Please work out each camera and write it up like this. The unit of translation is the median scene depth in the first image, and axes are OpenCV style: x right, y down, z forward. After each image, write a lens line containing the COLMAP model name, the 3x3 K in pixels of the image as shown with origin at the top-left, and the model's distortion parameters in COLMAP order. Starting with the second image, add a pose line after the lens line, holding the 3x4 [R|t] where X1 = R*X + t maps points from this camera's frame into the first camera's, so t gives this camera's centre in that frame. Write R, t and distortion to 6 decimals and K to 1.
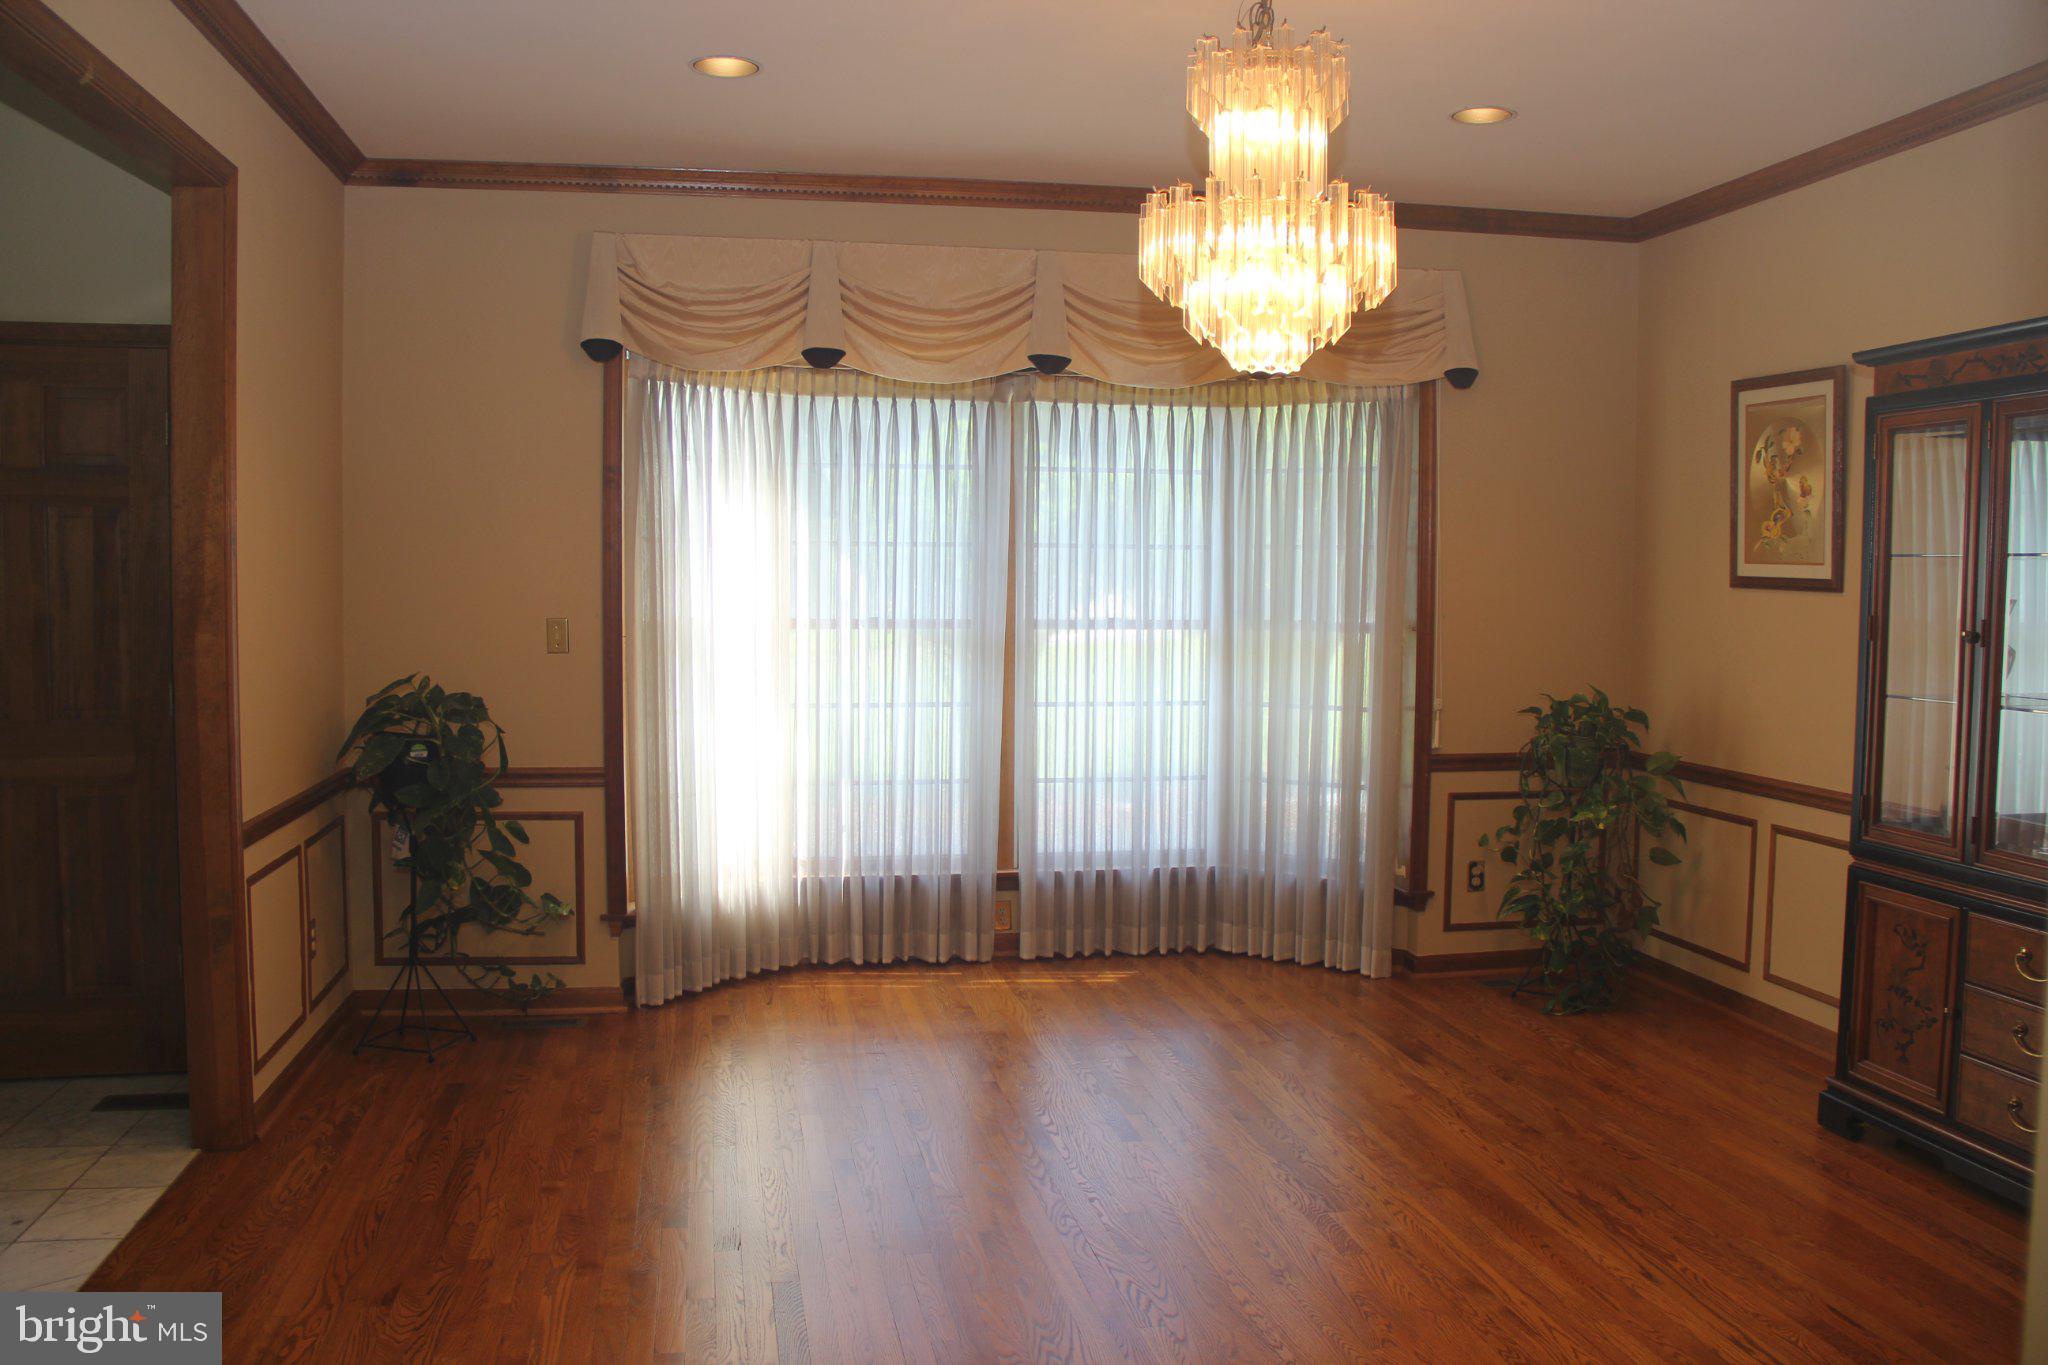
lens RADIAL K [[1677.4, 0, 1018.8], [0, 1677.4, 686.7], [0, 0, 1]] dist [-0.166581, 0.103486]
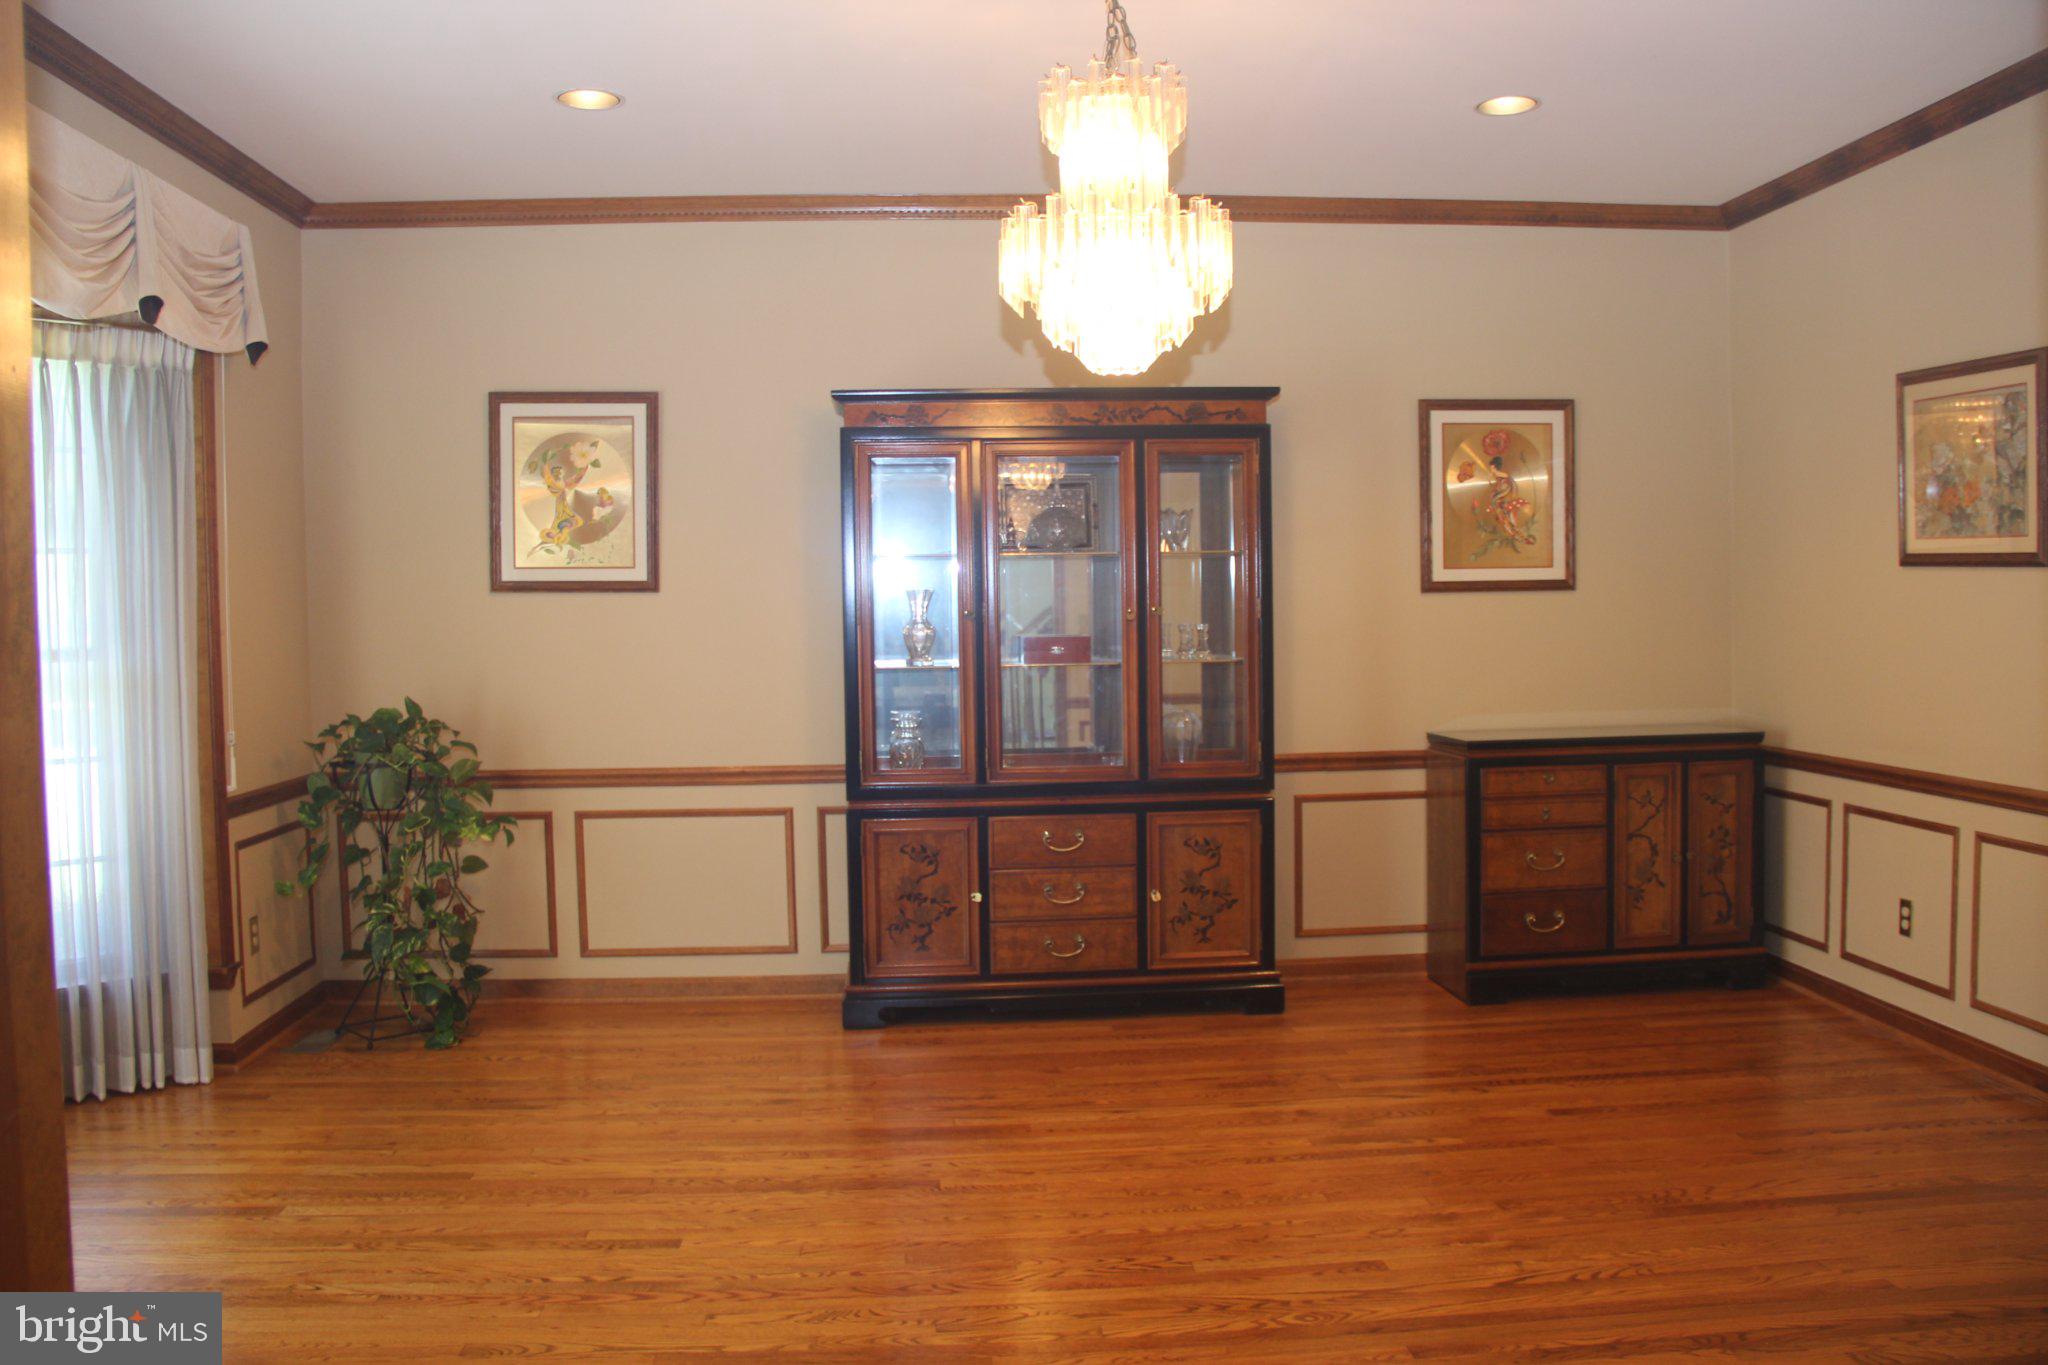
lens RADIAL K [[1677.4, 0, 1013.0], [0, 1677.4, 668.0], [0, 0, 1]] dist [-0.166581, 0.103486]
pose [[0.113081, -0.043882, 0.992616, -0.756618], [0.080938, 0.996111, 0.034816, -0.031471], [-0.990284, 0.076403, 0.116193, 0.753721]]
